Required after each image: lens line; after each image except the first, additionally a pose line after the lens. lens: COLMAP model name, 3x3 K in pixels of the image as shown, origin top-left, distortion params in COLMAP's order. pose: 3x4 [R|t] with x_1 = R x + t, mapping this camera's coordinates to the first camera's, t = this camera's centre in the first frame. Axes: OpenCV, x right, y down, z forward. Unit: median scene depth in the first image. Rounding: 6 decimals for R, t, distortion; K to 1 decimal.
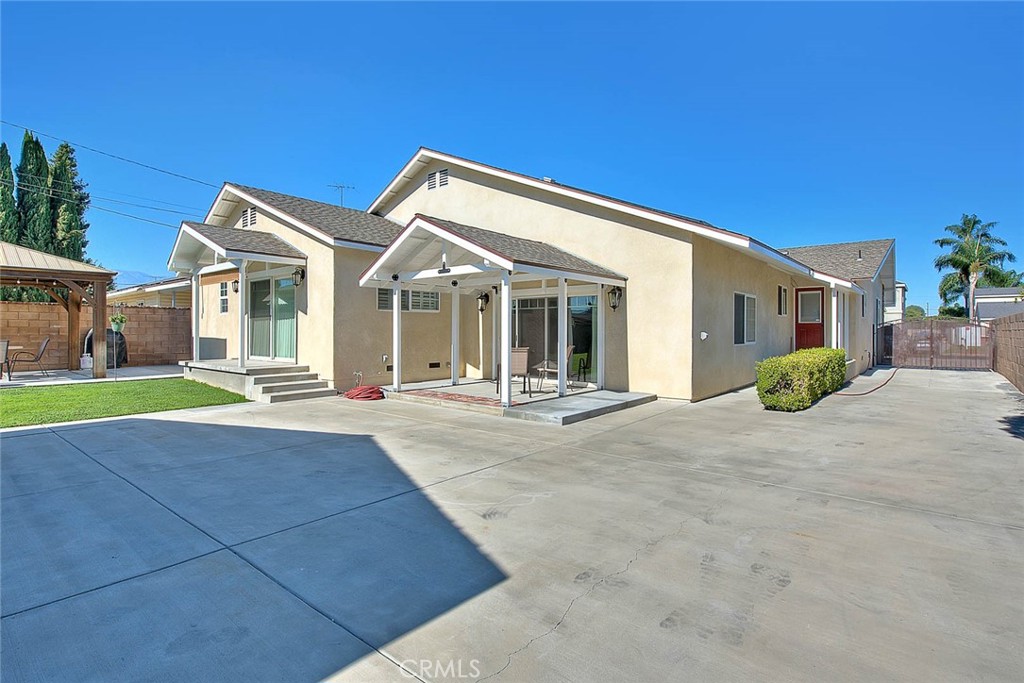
lens RADIAL K [[516.0, 0, 513.4], [0, 516.0, 330.4], [0, 0, 1]] dist [-0.000180, -0.000089]
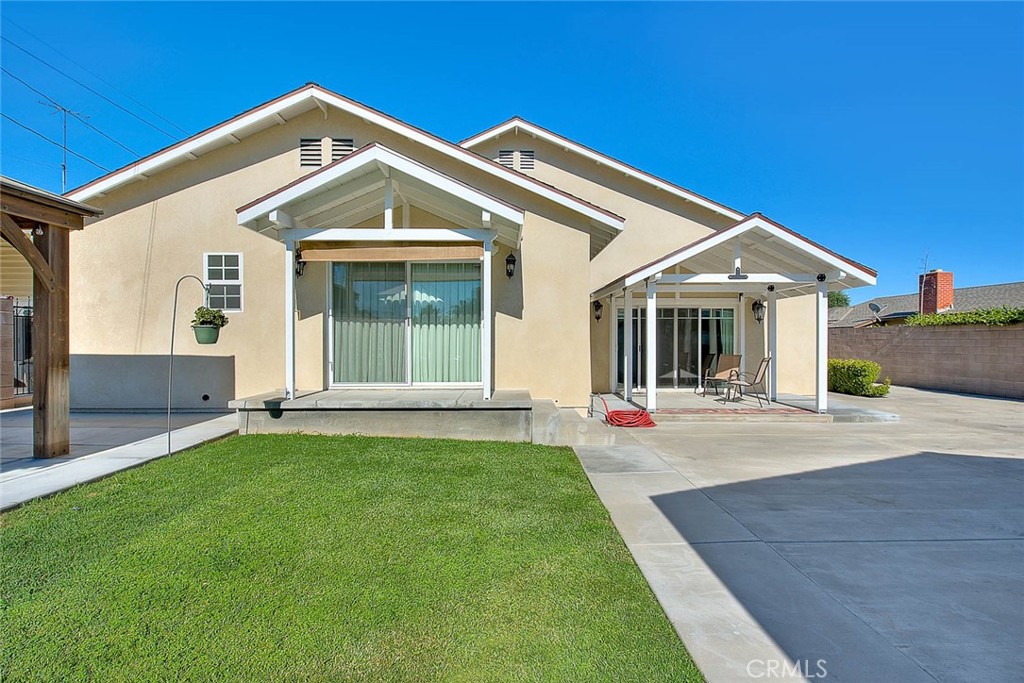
lens RADIAL K [[504.7, 0, 512.0], [0, 504.7, 341.5], [0, 0, 1]] dist [-0.000649, -0.000121]
pose [[0.747437, -0.003714, 0.664322, -0.886050], [0.000275, 0.999986, 0.005281, -0.002700], [-0.664332, -0.003765, 0.747428, 0.497255]]
